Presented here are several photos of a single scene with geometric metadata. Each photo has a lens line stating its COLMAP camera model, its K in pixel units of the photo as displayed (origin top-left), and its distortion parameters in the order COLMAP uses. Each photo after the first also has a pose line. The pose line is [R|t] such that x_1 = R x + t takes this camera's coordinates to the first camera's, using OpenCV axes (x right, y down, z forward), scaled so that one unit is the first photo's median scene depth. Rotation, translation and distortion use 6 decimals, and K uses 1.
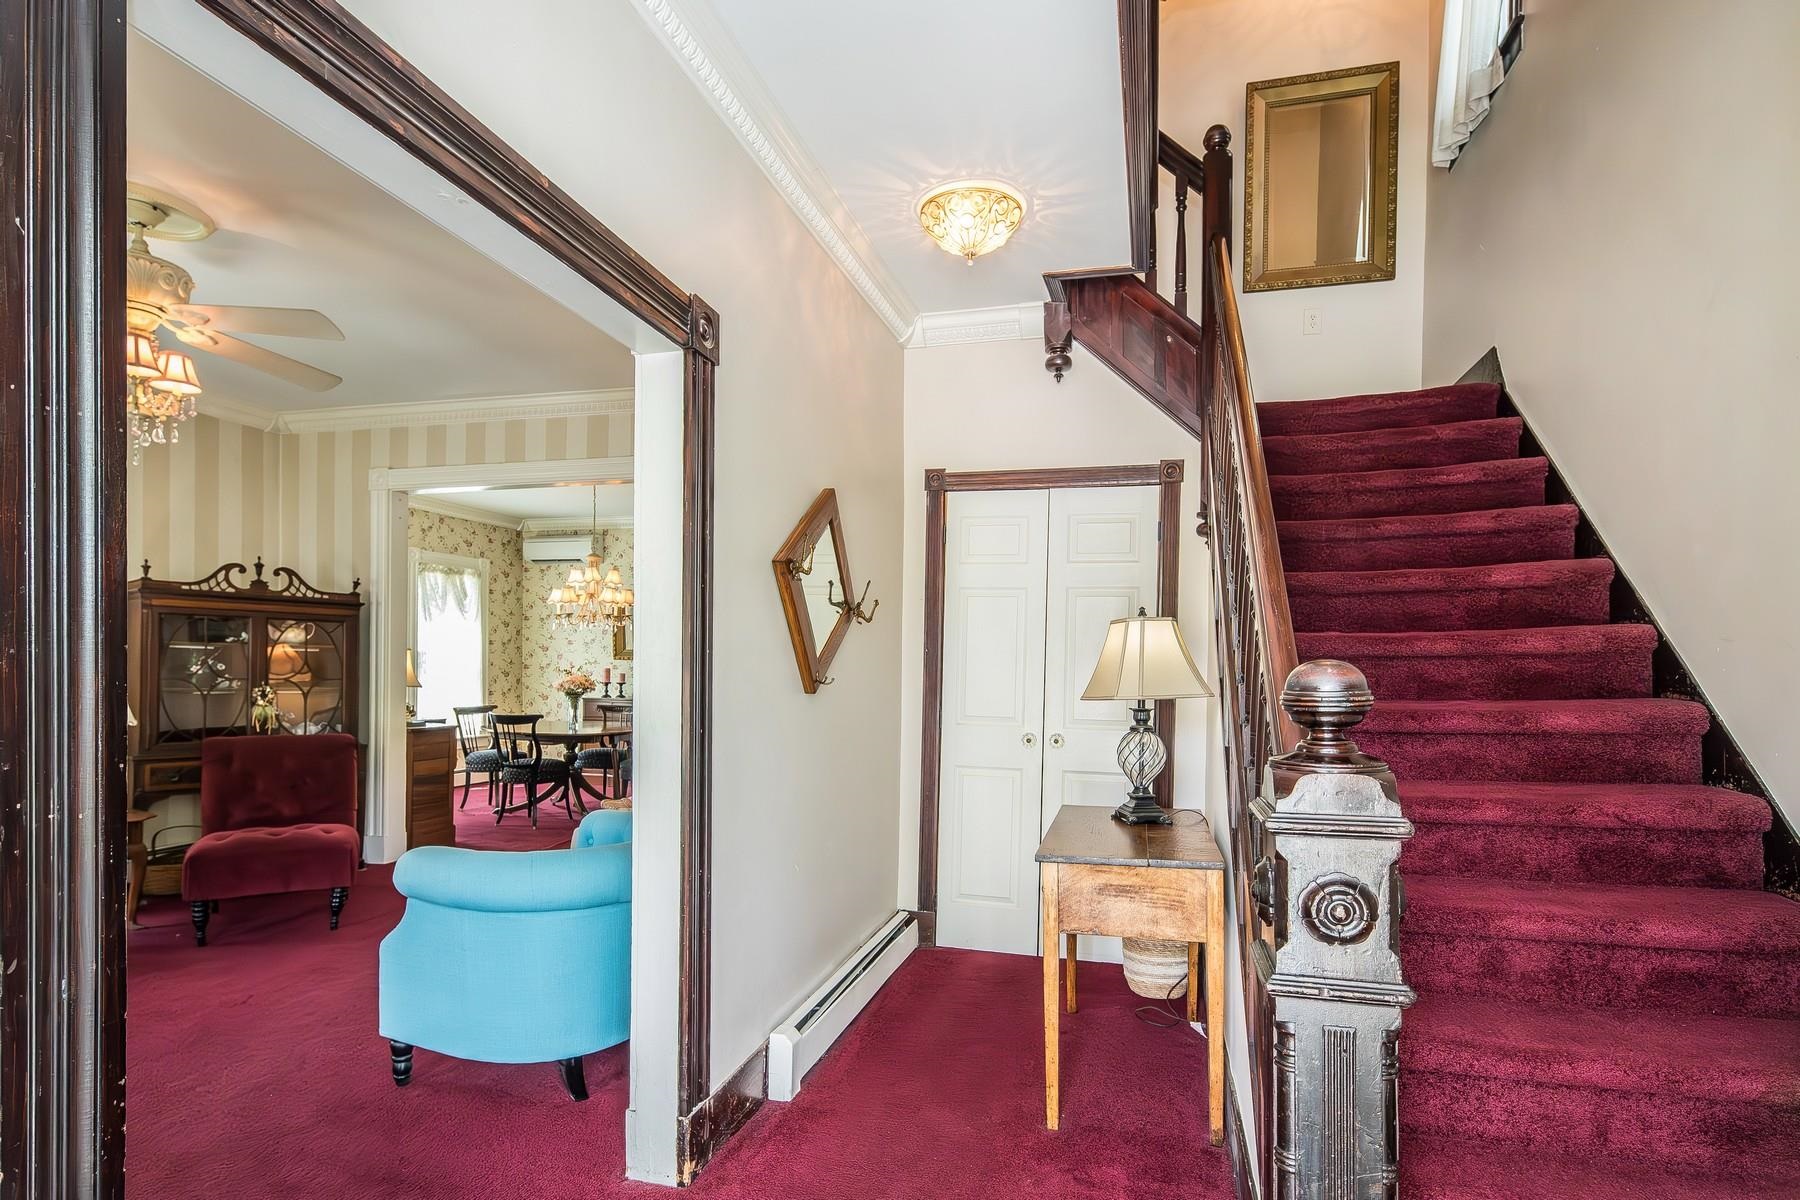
lens RADIAL K [[907.1, 0, 901.5], [0, 907.1, 681.4], [0, 0, 1]] dist [0.002952, 0.000440]
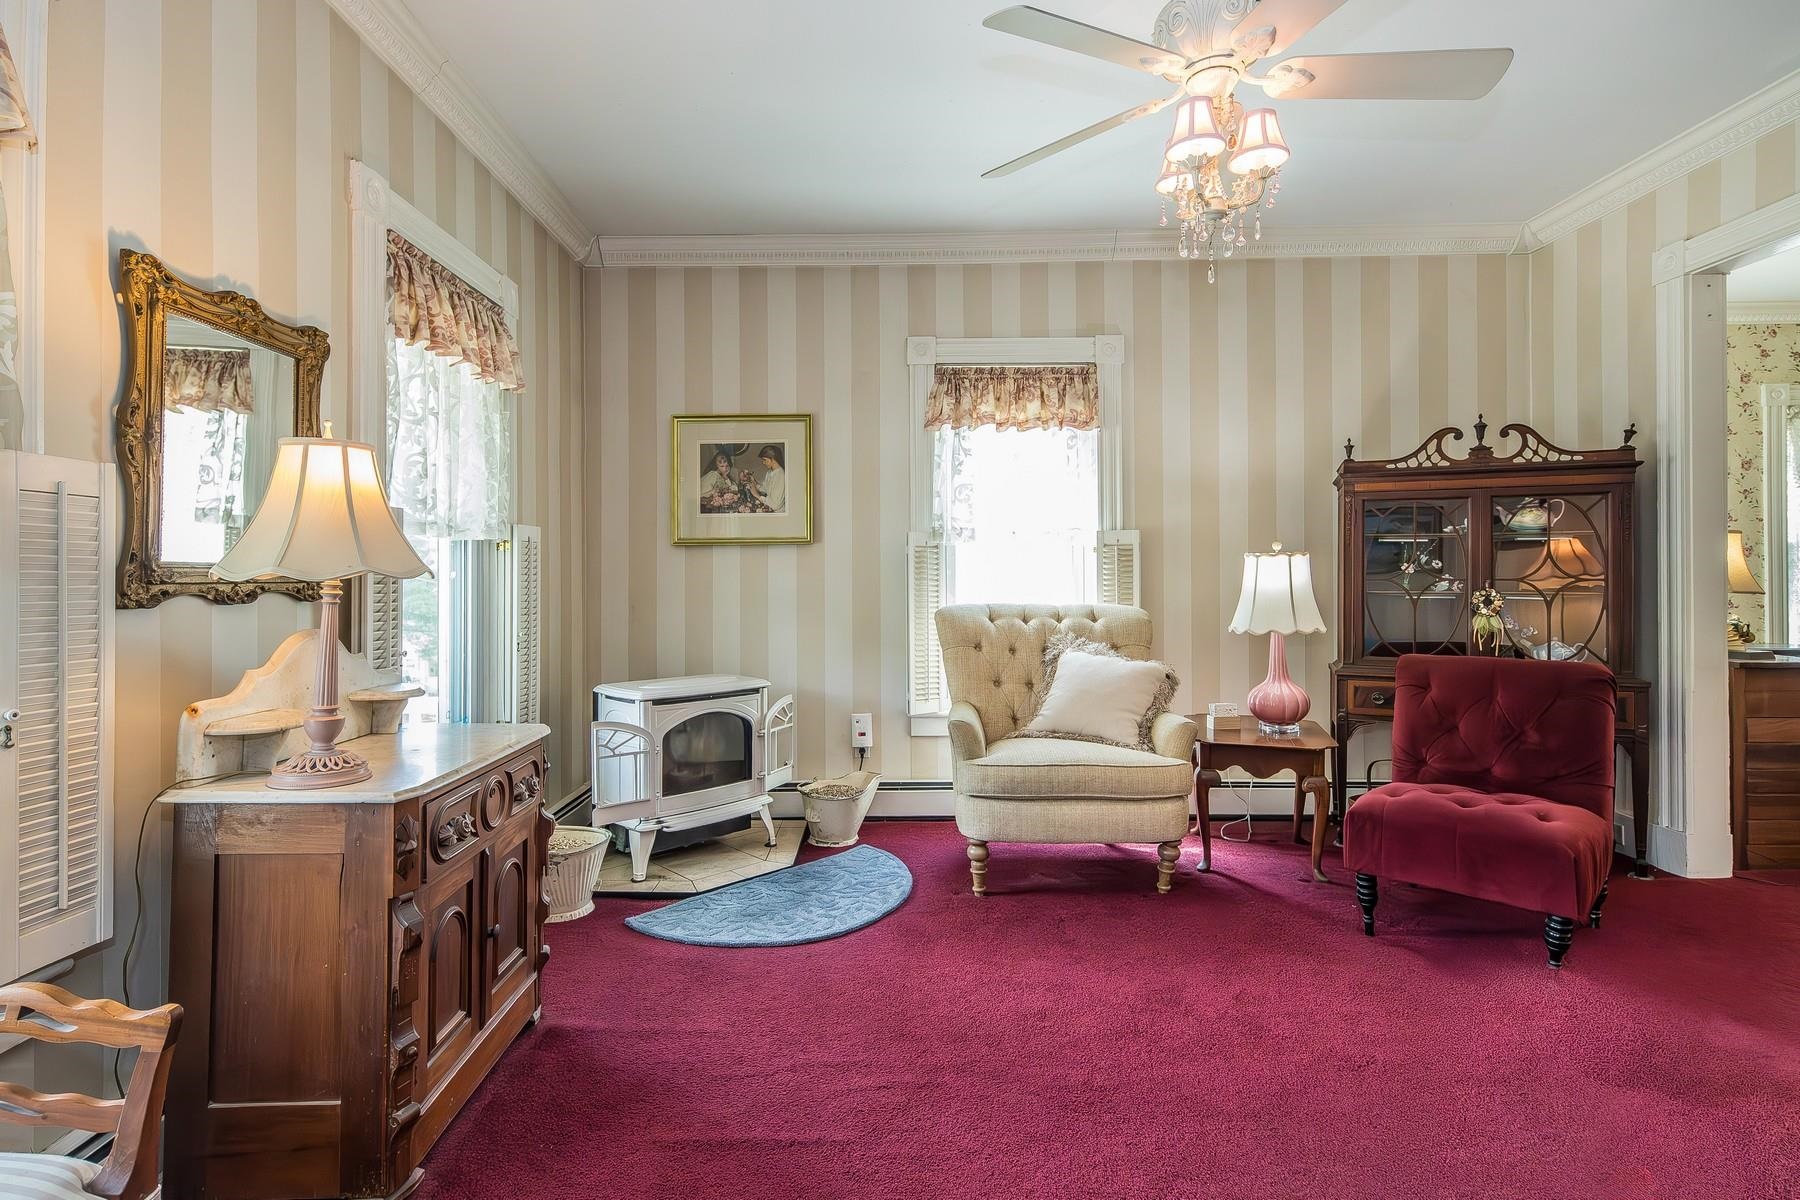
lens RADIAL K [[901.7, 0, 903.2], [0, 901.7, 572.4], [0, 0, 1]] dist [0.011822, -0.000355]
pose [[0.268973, -0.019249, -0.962955, -0.123665], [-0.007308, 0.999731, -0.022025, 0.011362], [0.963120, 0.012962, 0.268760, 0.347976]]
